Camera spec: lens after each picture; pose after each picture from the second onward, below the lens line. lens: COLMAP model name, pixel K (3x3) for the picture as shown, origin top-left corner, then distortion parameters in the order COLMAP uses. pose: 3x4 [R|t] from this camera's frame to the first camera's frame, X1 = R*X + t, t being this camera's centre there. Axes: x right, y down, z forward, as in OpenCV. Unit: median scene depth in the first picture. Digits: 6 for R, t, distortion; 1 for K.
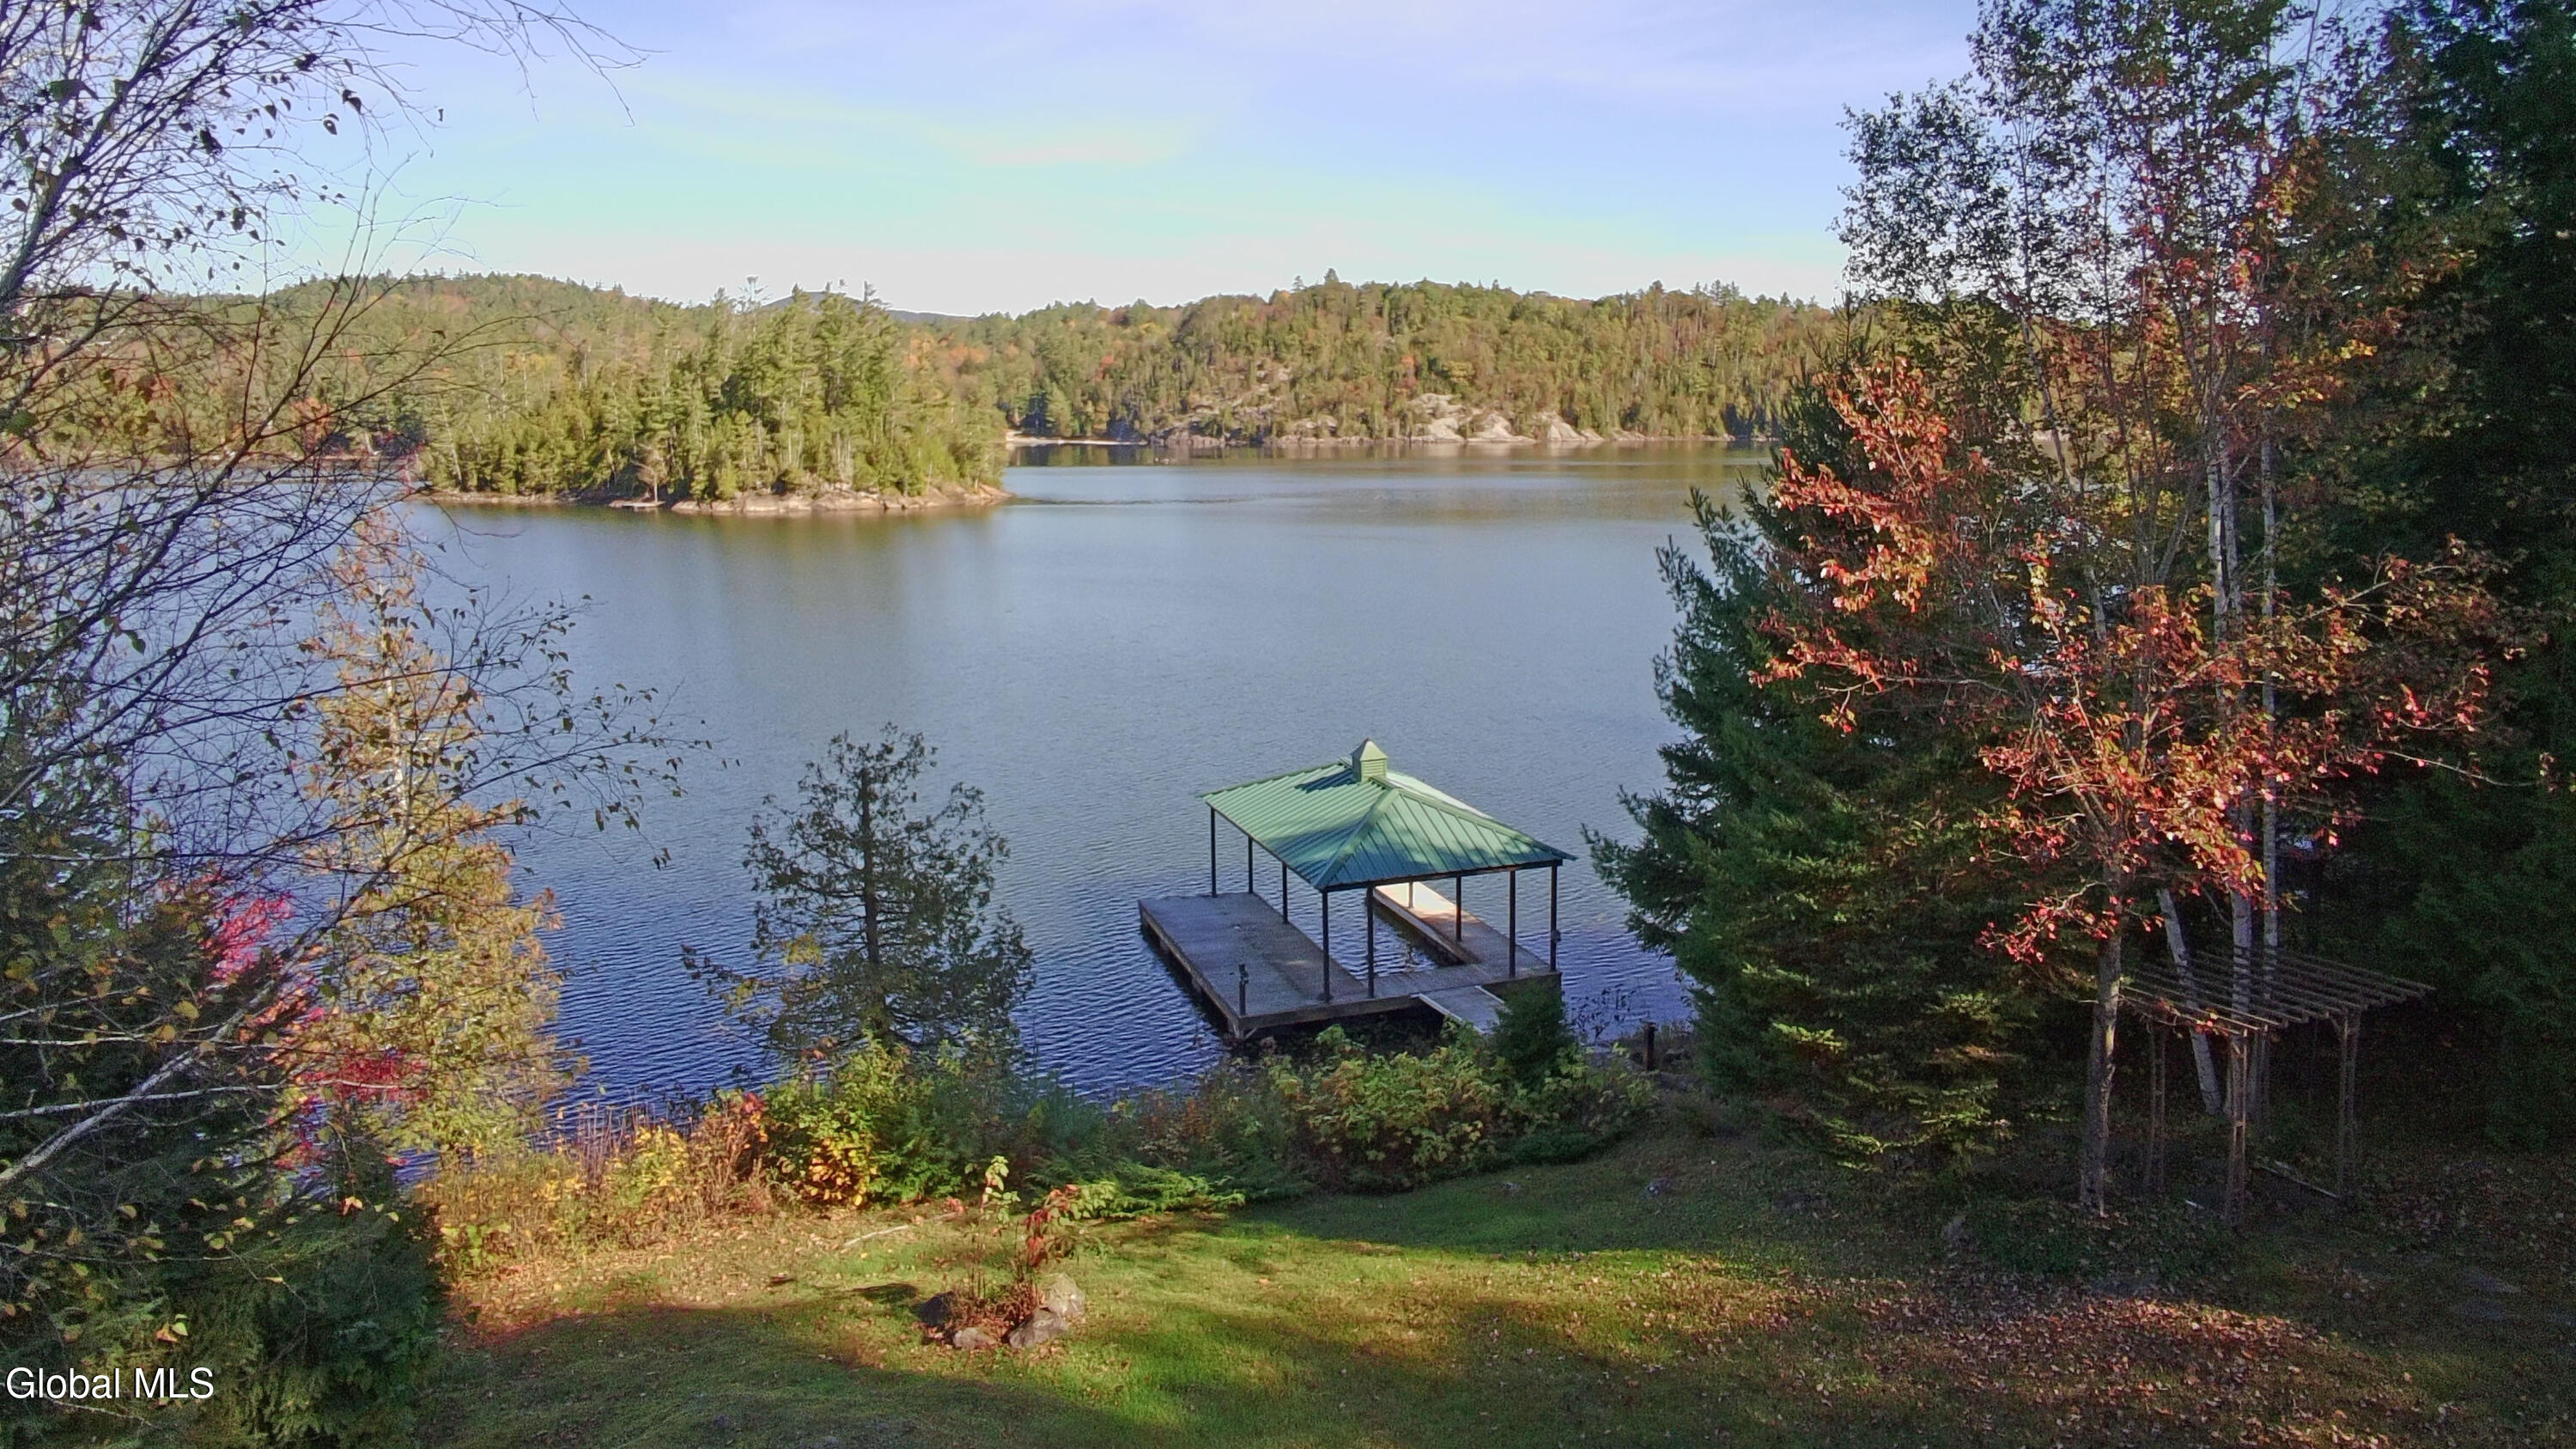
lens RADIAL K [[1588.5, 0, 1281.4], [0, 1588.5, 702.7], [0, 0, 1]] dist [-0.061571, 0.043160]
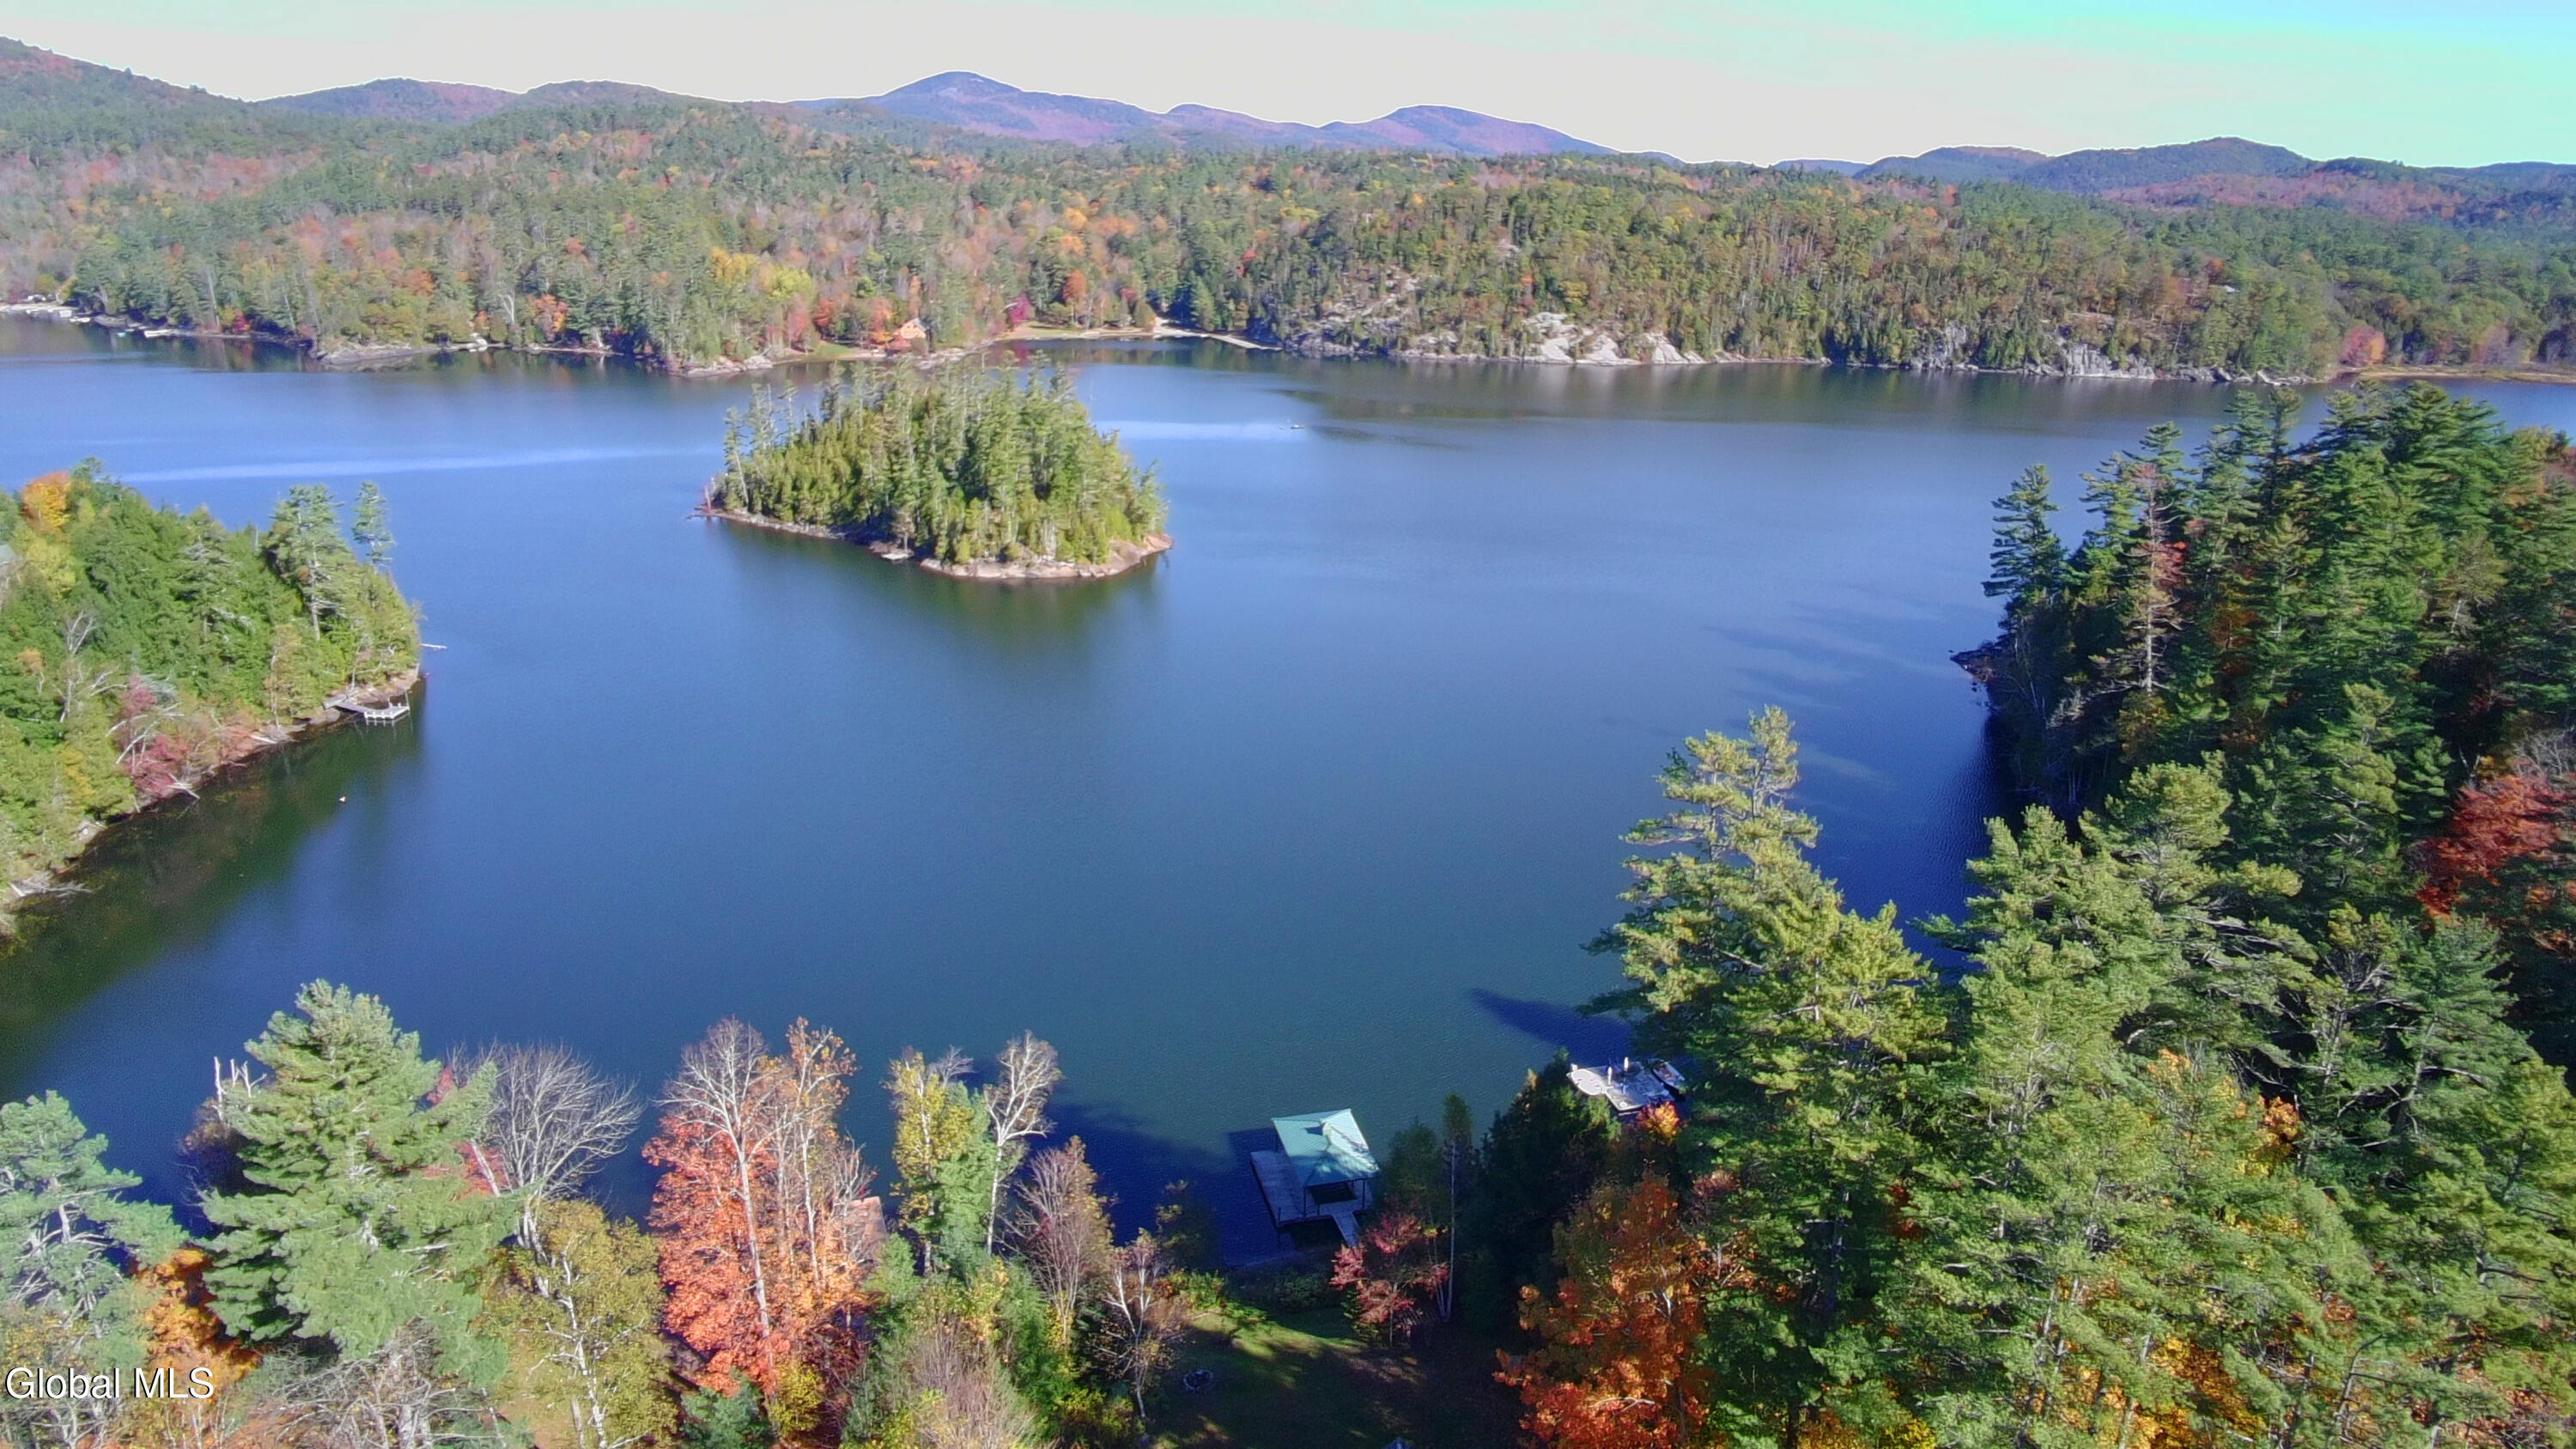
lens RADIAL K [[1588.5, 0, 1284.3], [0, 1588.5, 701.5], [0, 0, 1]] dist [-0.061571, 0.043160]
pose [[0.996051, 0.049178, -0.073921, 0.009253], [-0.038998, 0.990301, 0.133350, -0.068877], [0.079762, -0.129941, 0.988308, -0.111810]]
